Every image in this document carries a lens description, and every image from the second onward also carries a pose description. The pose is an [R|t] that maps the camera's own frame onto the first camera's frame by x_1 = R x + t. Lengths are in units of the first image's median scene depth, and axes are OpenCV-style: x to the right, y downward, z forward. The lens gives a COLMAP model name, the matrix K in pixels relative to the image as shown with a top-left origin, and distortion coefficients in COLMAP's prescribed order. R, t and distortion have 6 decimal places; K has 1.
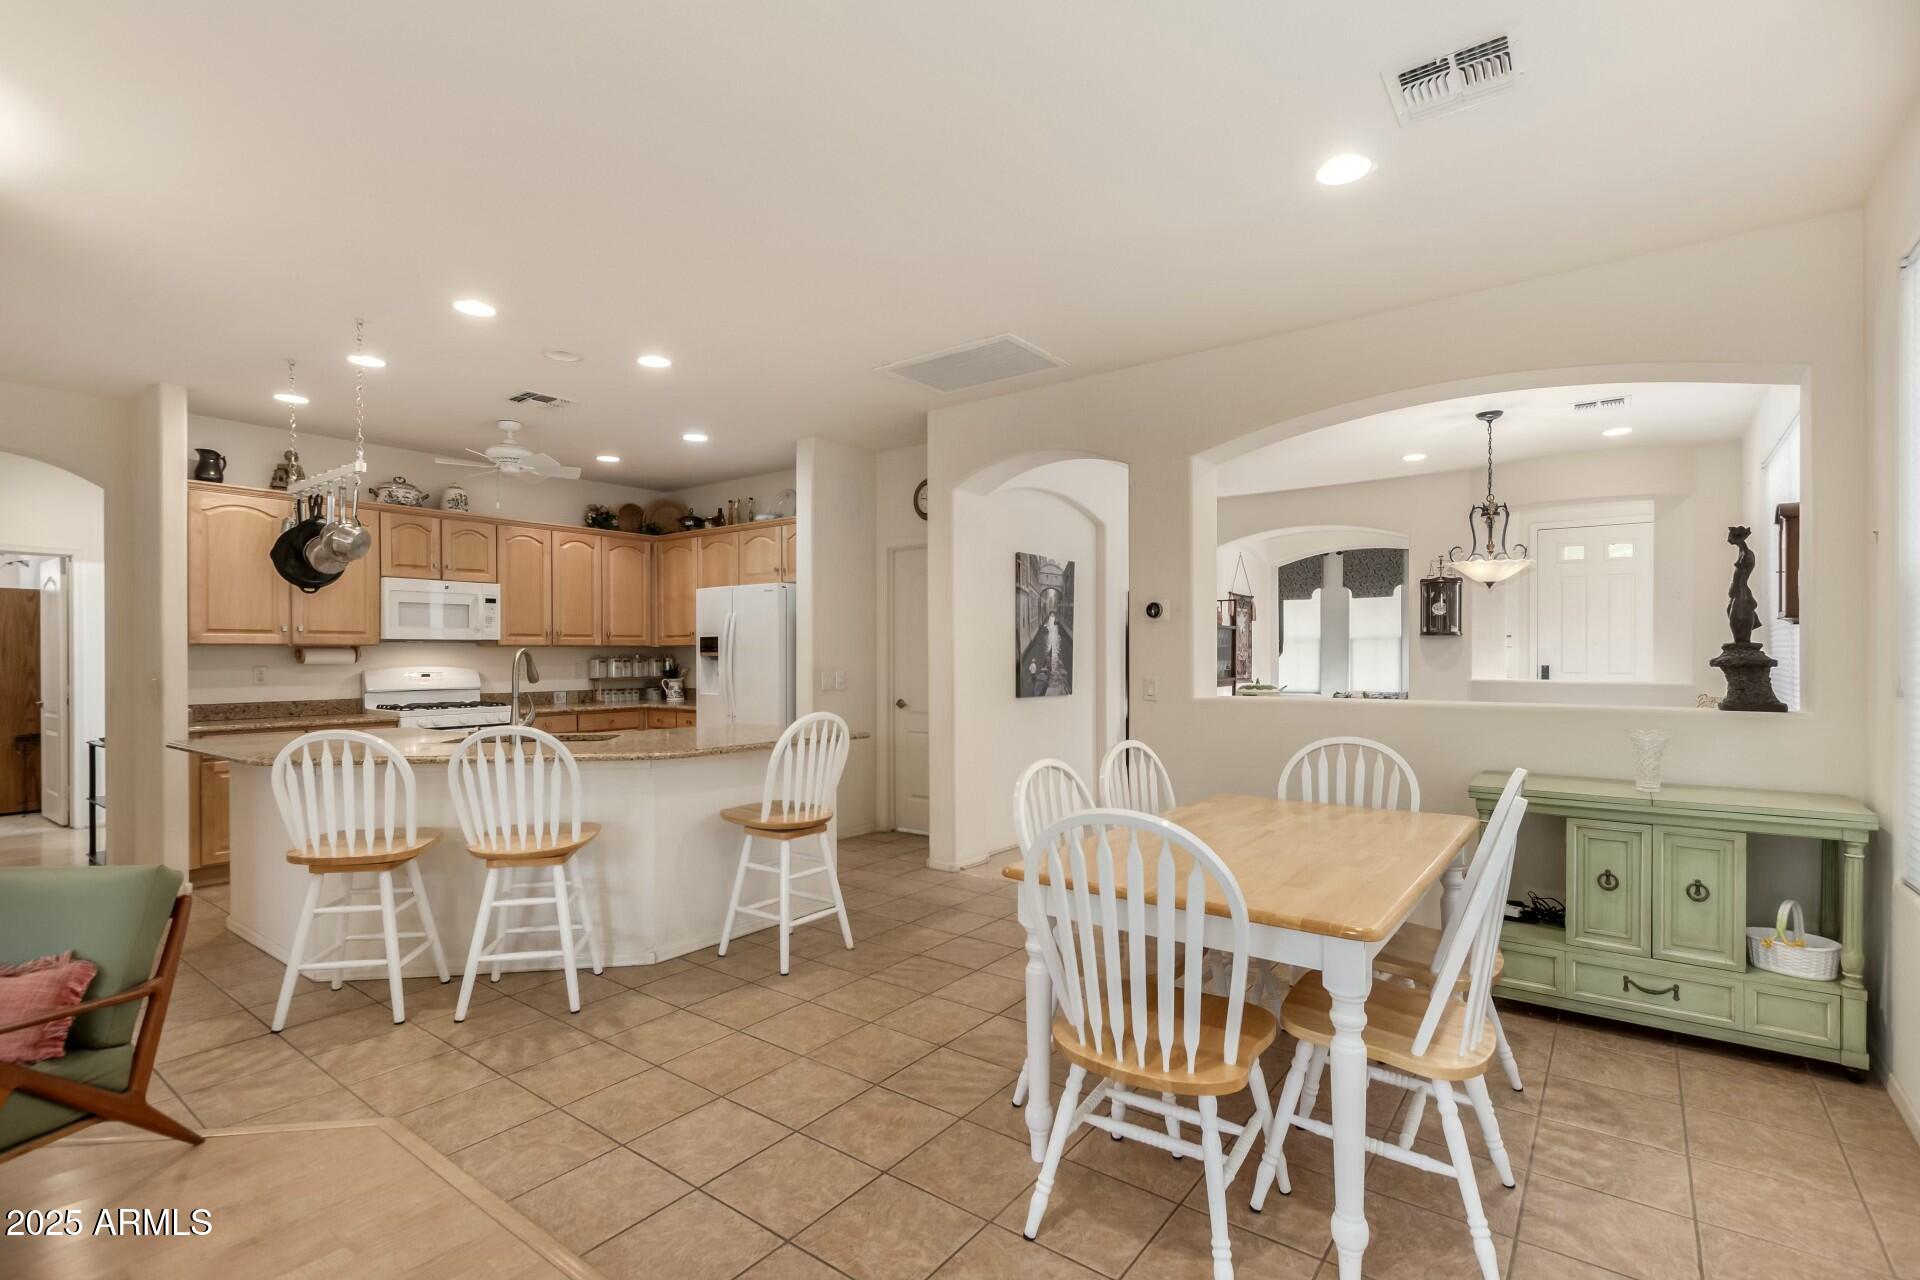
lens RADIAL K [[885.6, 0, 959.7], [0, 885.6, 654.1], [0, 0, 1]] dist [0.003509, -0.002864]
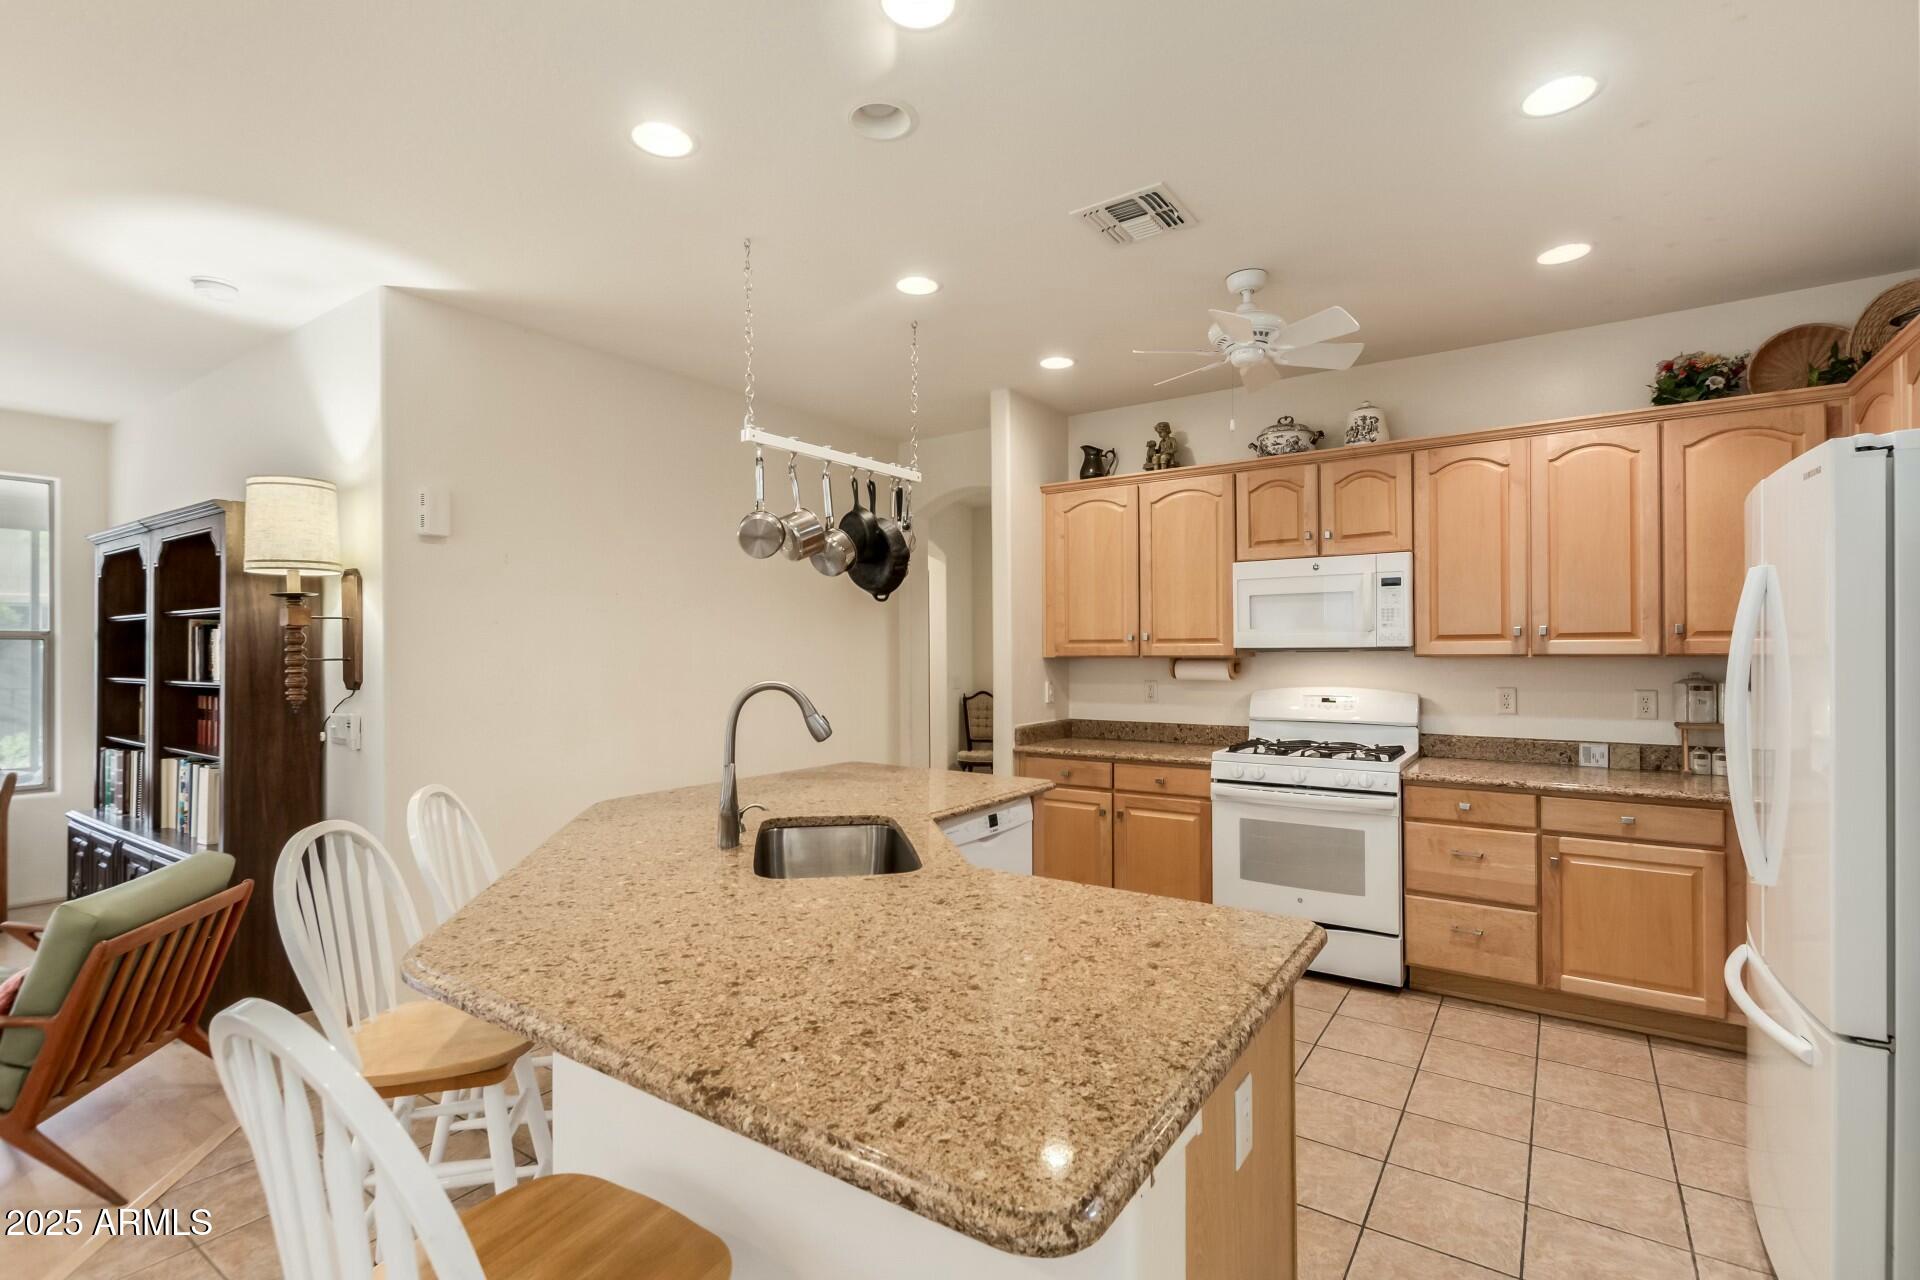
lens RADIAL K [[885.6, 0, 960.6], [0, 885.6, 651.0], [0, 0, 1]] dist [0.003509, -0.002864]
pose [[0.035495, 0.000207, -0.999370, 0.059336], [0.001848, 0.999998, 0.000273, -0.014167], [0.999368, -0.001856, 0.035495, 0.698690]]
